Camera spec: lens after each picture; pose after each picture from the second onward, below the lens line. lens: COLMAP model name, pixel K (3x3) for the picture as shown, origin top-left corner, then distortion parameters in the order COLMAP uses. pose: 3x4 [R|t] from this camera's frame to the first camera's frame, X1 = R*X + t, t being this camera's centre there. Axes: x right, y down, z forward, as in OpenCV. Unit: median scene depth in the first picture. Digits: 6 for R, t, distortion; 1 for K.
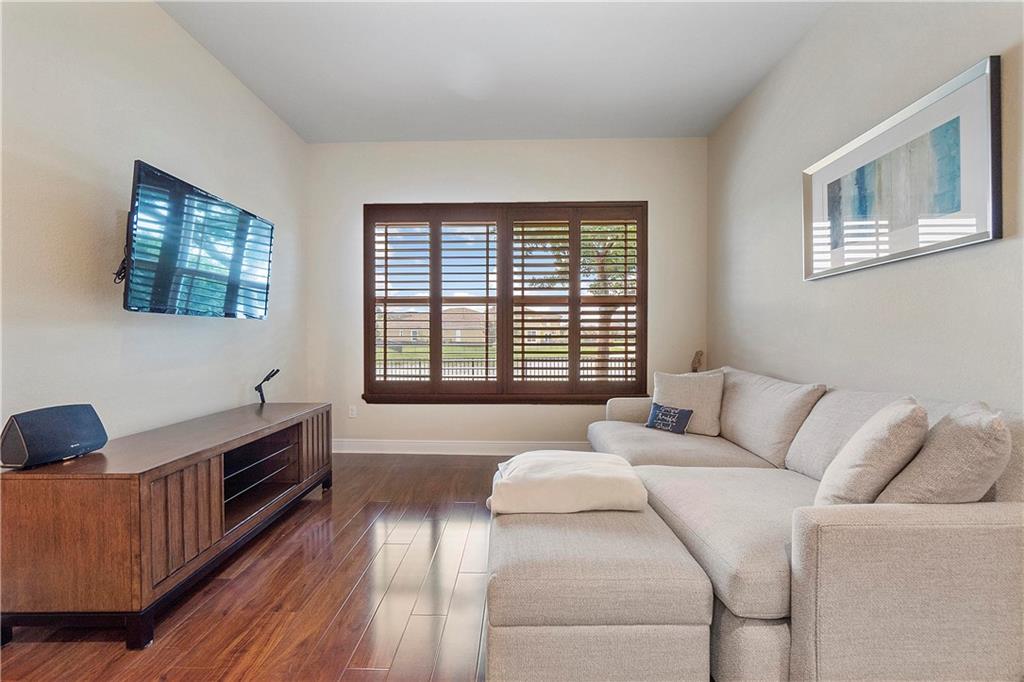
lens RADIAL K [[442.1, 0, 507.7], [0, 442.1, 340.7], [0, 0, 1]] dist [-0.008598, 0.001674]
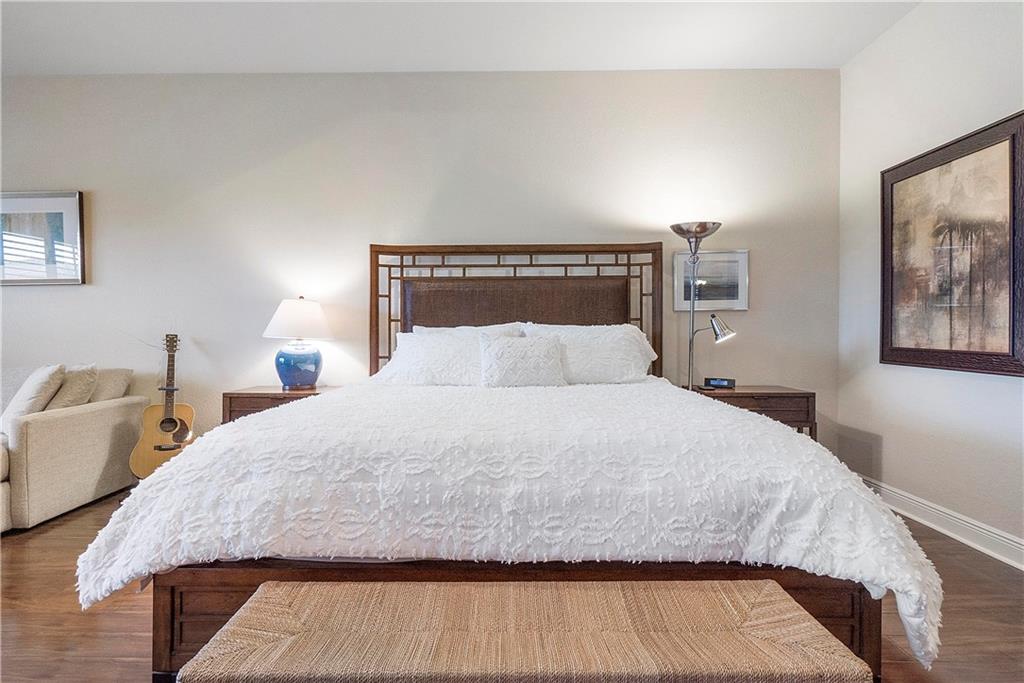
lens RADIAL K [[503.5, 0, 491.7], [0, 503.5, 343.4], [0, 0, 1]] dist [0.003019, 0.000554]
pose [[-0.005912, -0.016552, 0.999846, -0.458325], [0.006539, 0.999841, 0.016591, 0.005426], [-0.999961, 0.006636, -0.005803, -0.324086]]
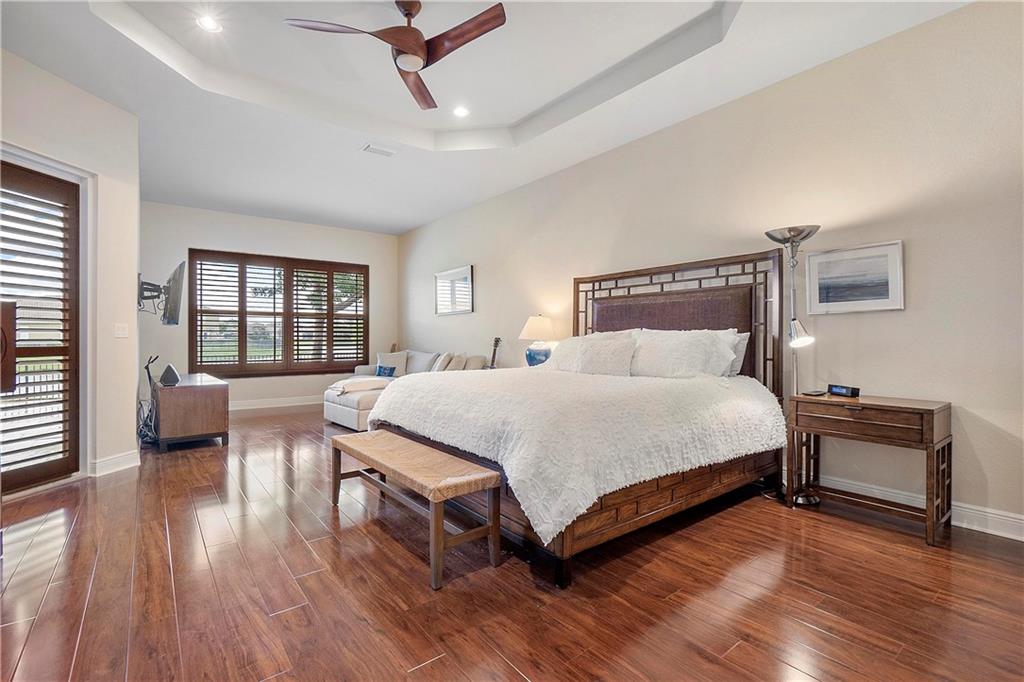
lens RADIAL K [[442.1, 0, 500.9], [0, 442.1, 337.5], [0, 0, 1]] dist [-0.008598, 0.001674]
pose [[0.770678, -0.000672, 0.637225, -0.463465], [0.003890, 0.999986, -0.003651, 0.005578], [-0.637213, 0.005293, 0.770670, -0.843168]]
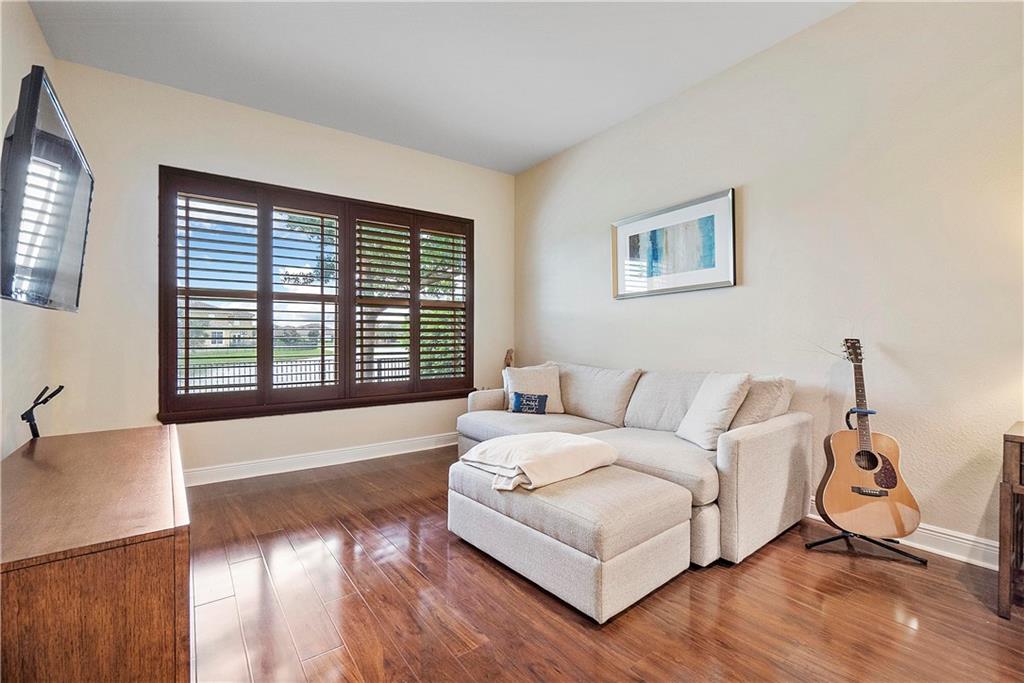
lens RADIAL K [[442.1, 0, 508.6], [0, 442.1, 335.3], [0, 0, 1]] dist [-0.008598, 0.001674]
pose [[0.795270, 0.002071, 0.606252, -0.307712], [0.007396, 0.999887, -0.013117, 0.000317], [-0.606210, 0.014915, 0.795165, 0.031077]]
